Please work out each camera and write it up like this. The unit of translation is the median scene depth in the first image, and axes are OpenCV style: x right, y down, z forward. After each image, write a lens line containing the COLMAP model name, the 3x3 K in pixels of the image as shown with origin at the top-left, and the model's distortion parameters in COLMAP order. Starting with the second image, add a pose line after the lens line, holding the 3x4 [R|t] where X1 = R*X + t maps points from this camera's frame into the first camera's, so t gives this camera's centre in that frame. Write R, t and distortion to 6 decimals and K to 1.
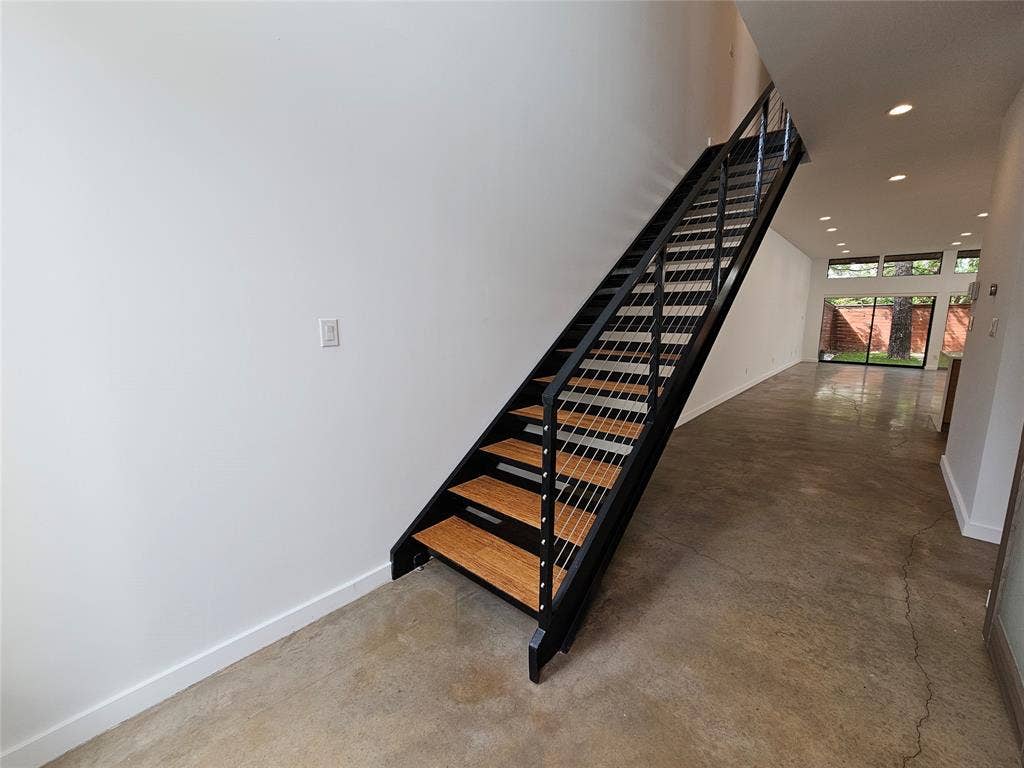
lens RADIAL K [[418.9, 0, 517.5], [0, 418.9, 386.7], [0, 0, 1]] dist [0.000211, 0.000027]
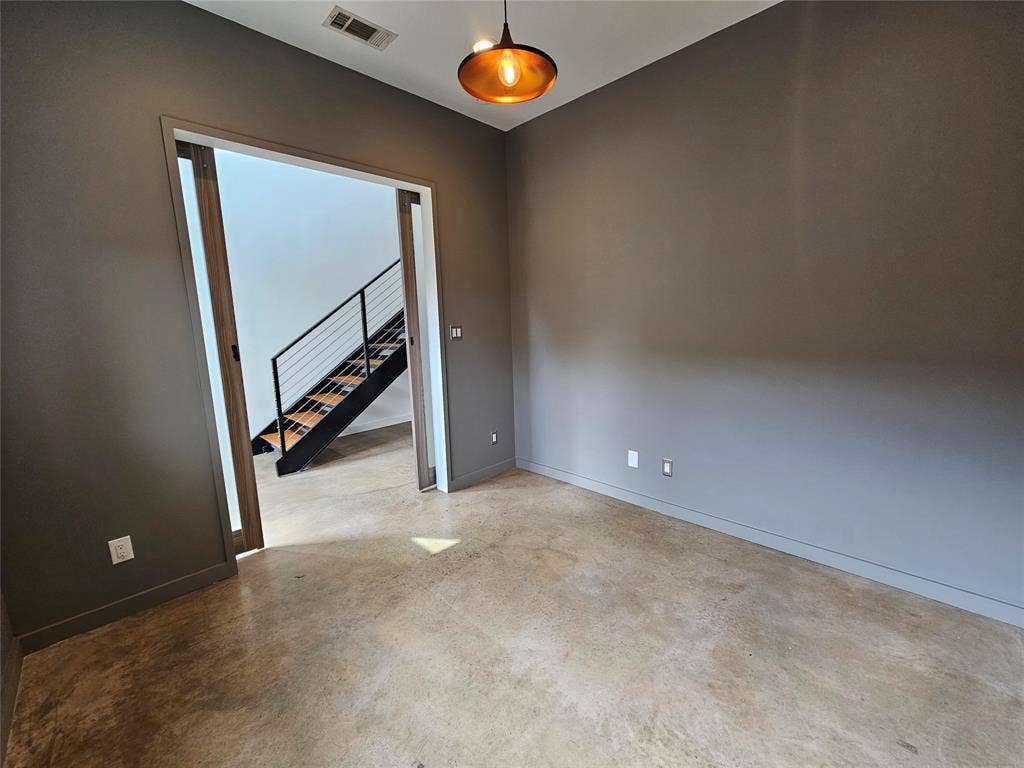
lens RADIAL K [[418.9, 0, 521.2], [0, 418.9, 383.5], [0, 0, 1]] dist [0.000211, 0.000027]
pose [[0.998885, -0.018881, -0.043273, 1.397578], [0.018369, 0.999757, -0.012203, 0.191910], [0.043493, 0.011395, 0.998989, -1.227092]]
